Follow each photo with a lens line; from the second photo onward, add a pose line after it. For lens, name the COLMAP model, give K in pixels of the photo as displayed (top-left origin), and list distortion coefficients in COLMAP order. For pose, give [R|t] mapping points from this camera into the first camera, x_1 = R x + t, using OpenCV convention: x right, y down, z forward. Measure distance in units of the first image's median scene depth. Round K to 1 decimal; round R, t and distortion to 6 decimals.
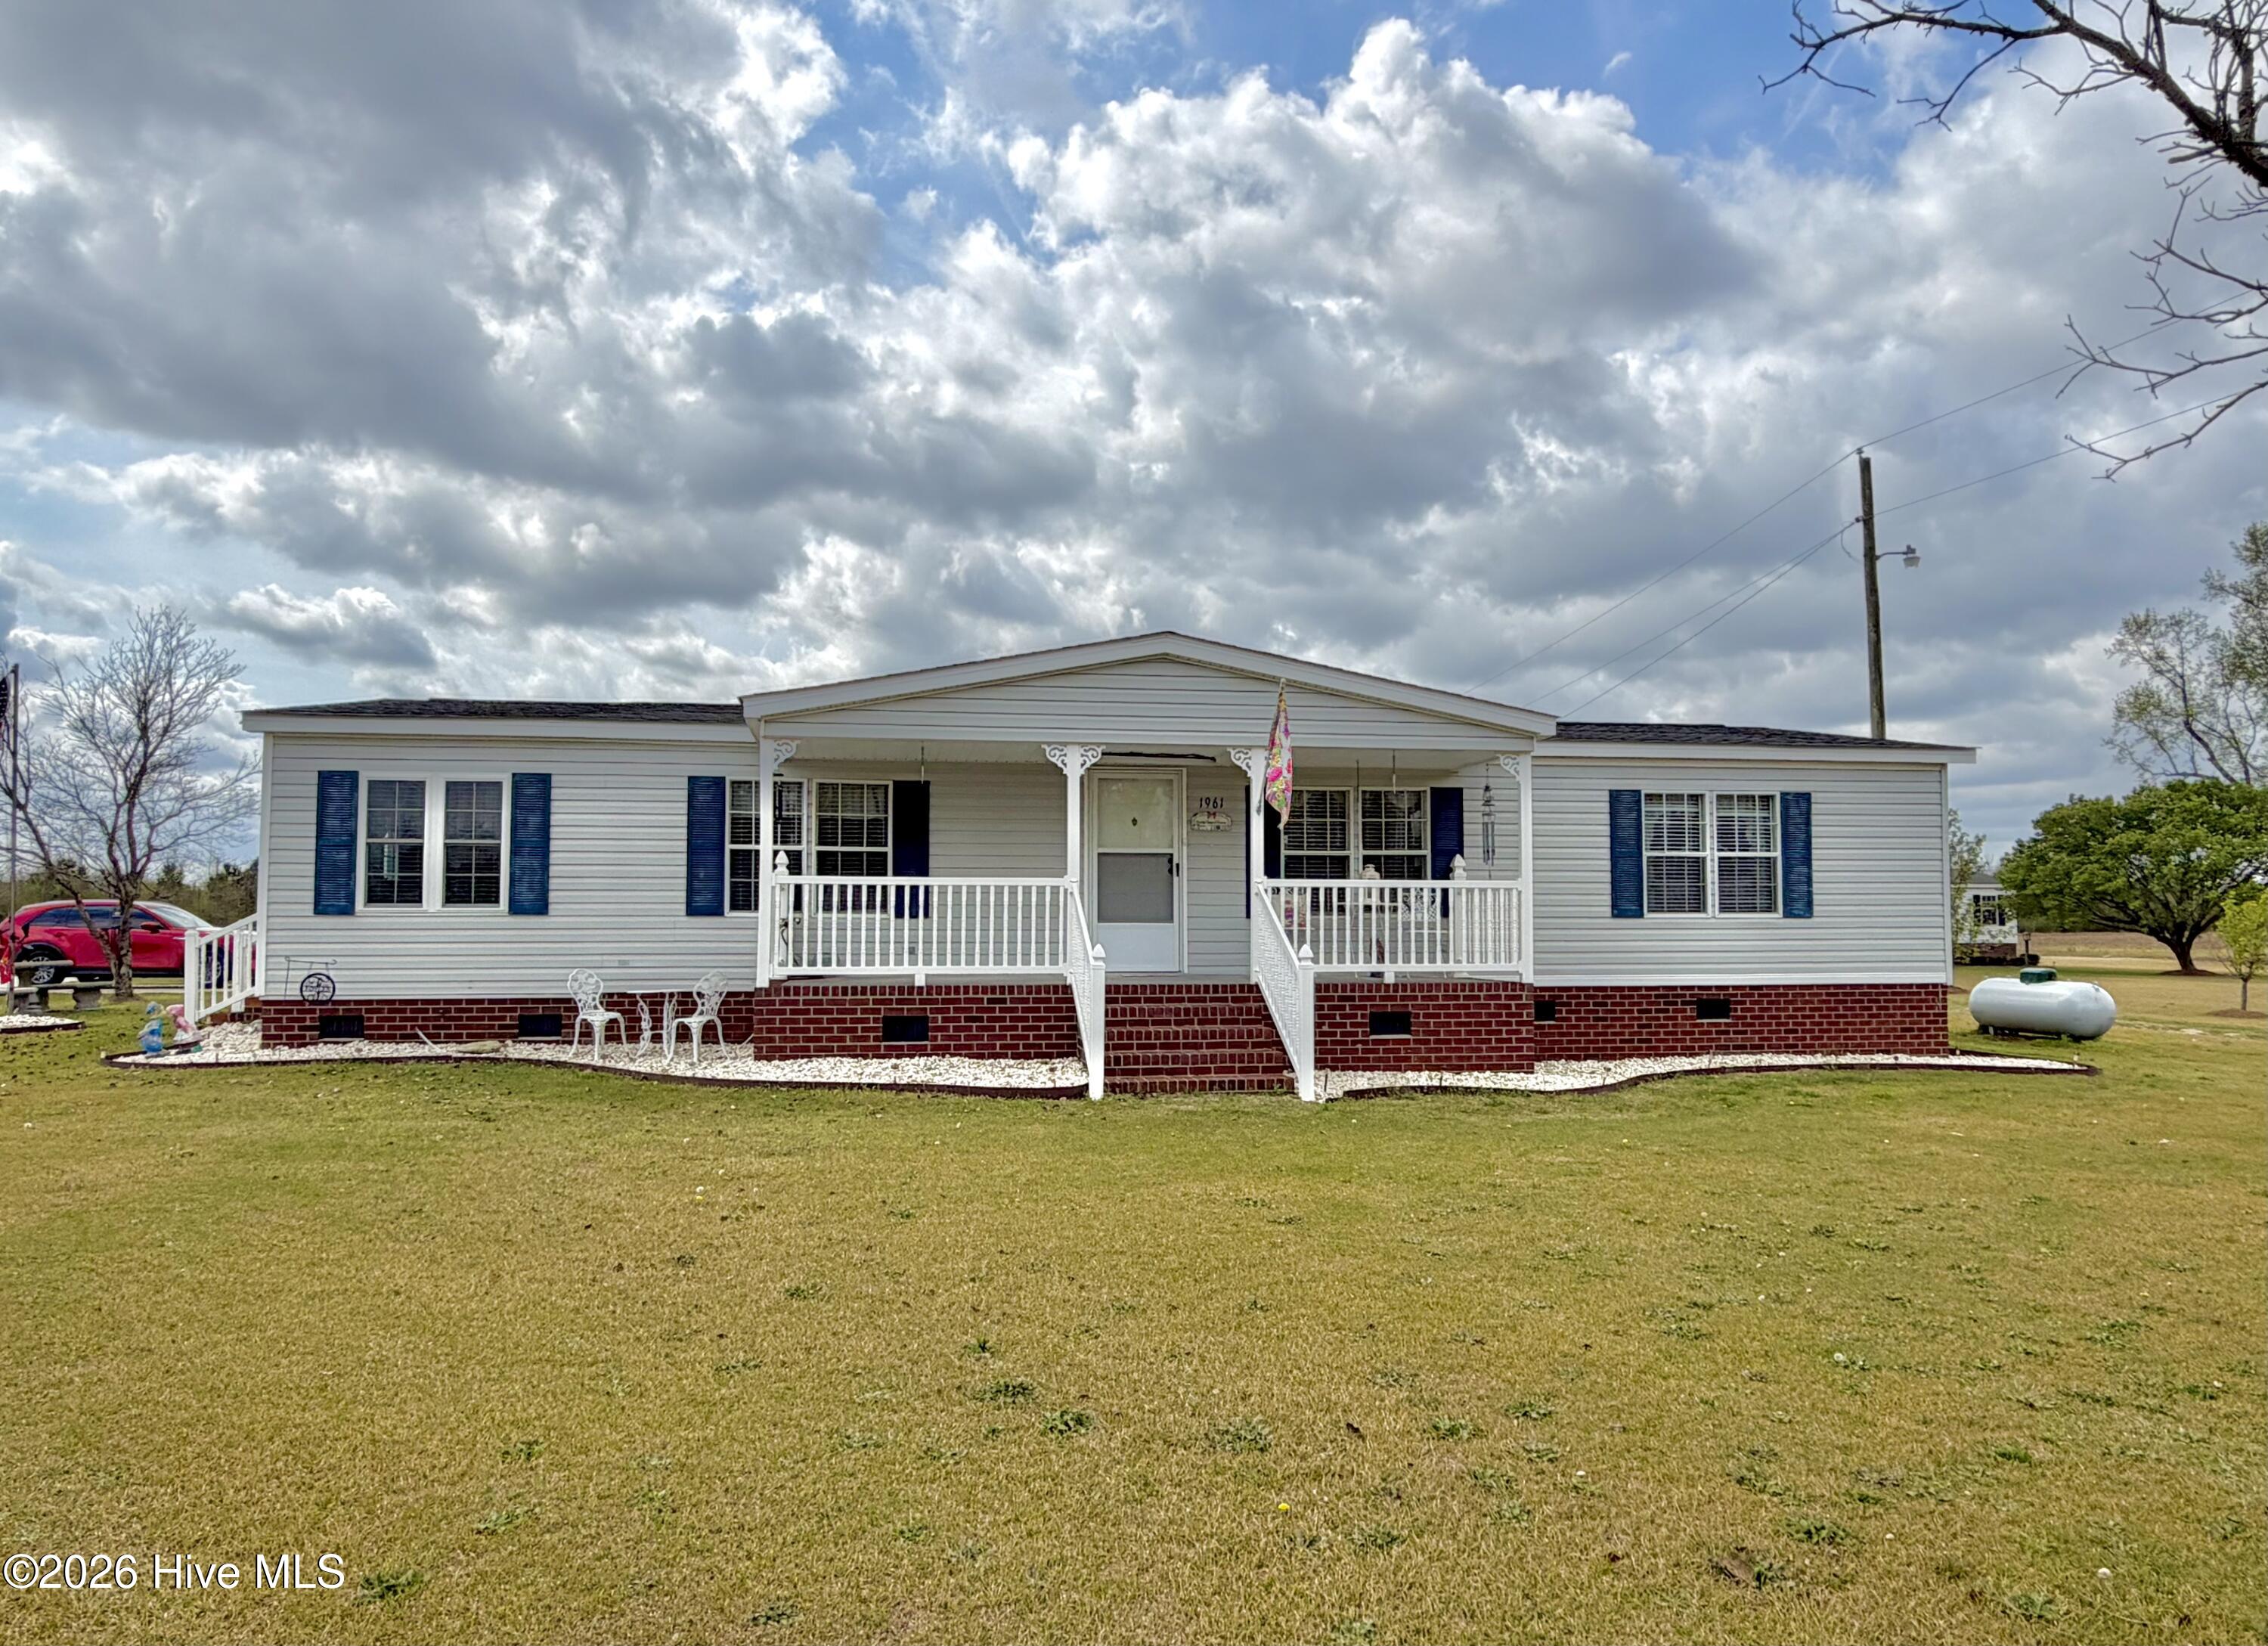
lens RADIAL K [[1562.4, 0, 1135.2], [0, 1562.4, 878.0], [0, 0, 1]] dist [0.003942, 0.002232]
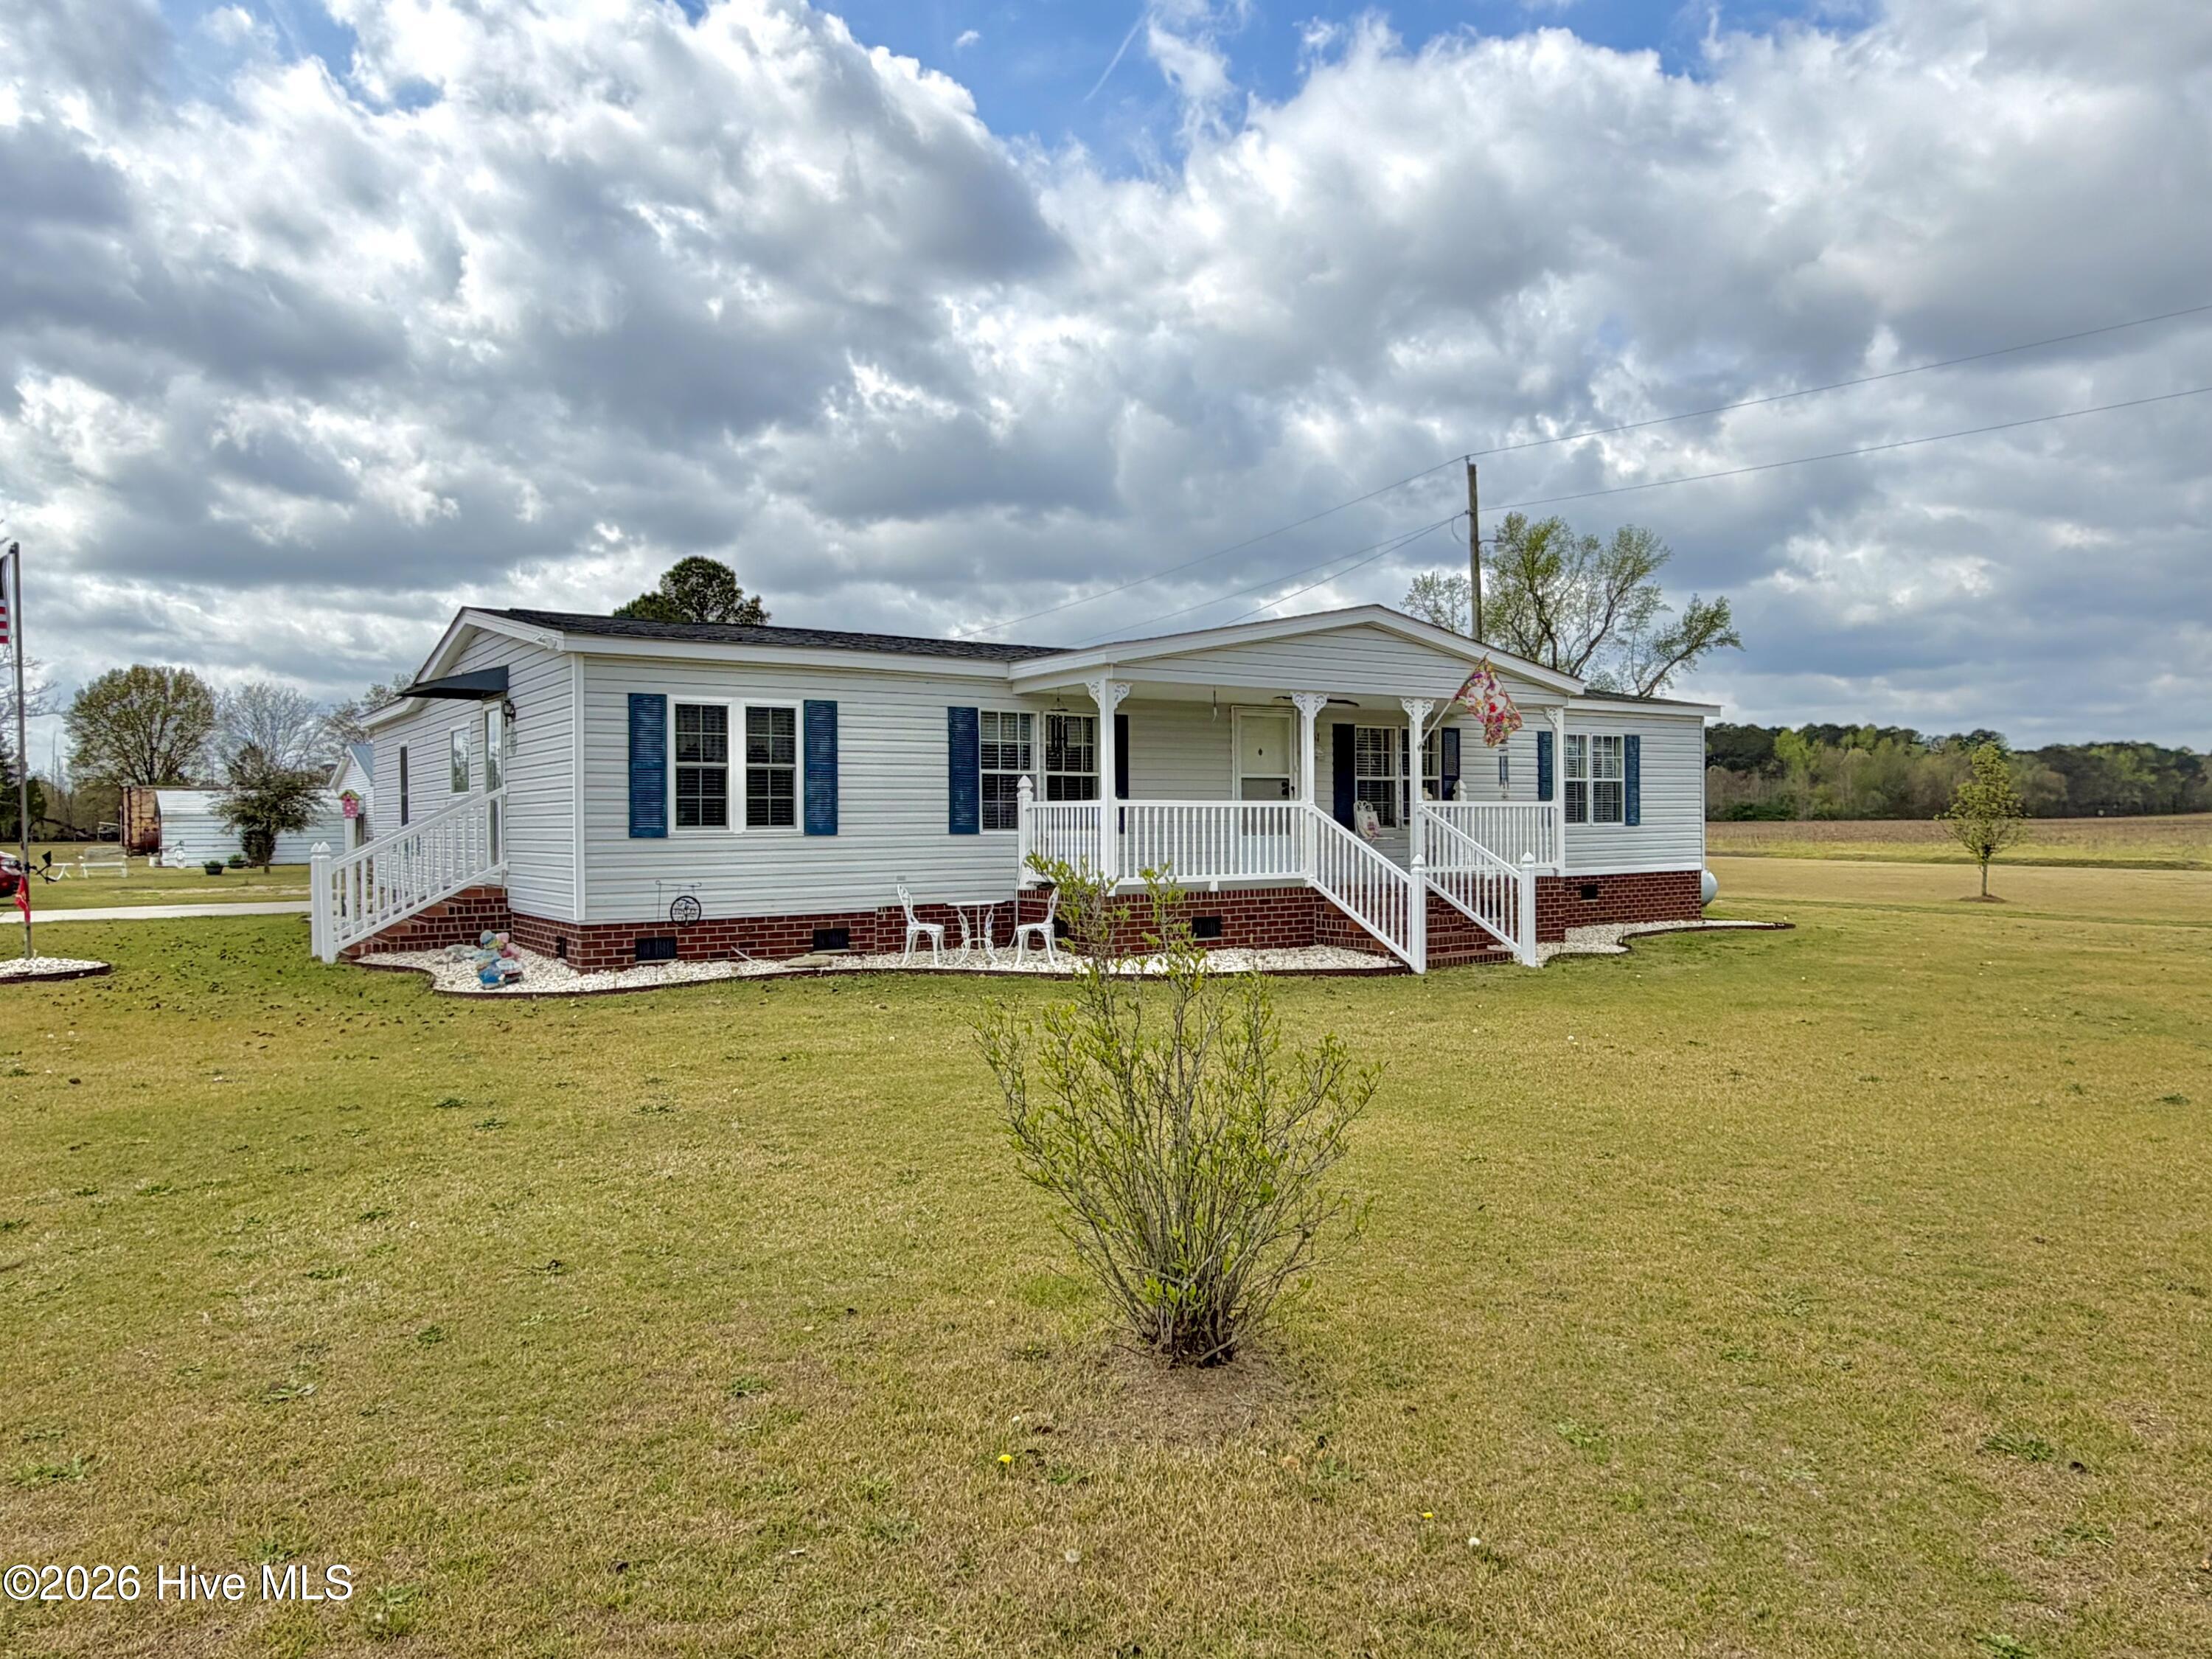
lens RADIAL K [[1482.3, 0, 1106.0], [0, 1482.3, 829.5], [0, 0, 1]] dist [0.001872, 0.002202]
pose [[0.894480, -0.010772, 0.446978, -0.641507], [-0.005610, 0.999361, 0.035312, -0.016202], [-0.447073, -0.034093, 0.893848, 0.017573]]
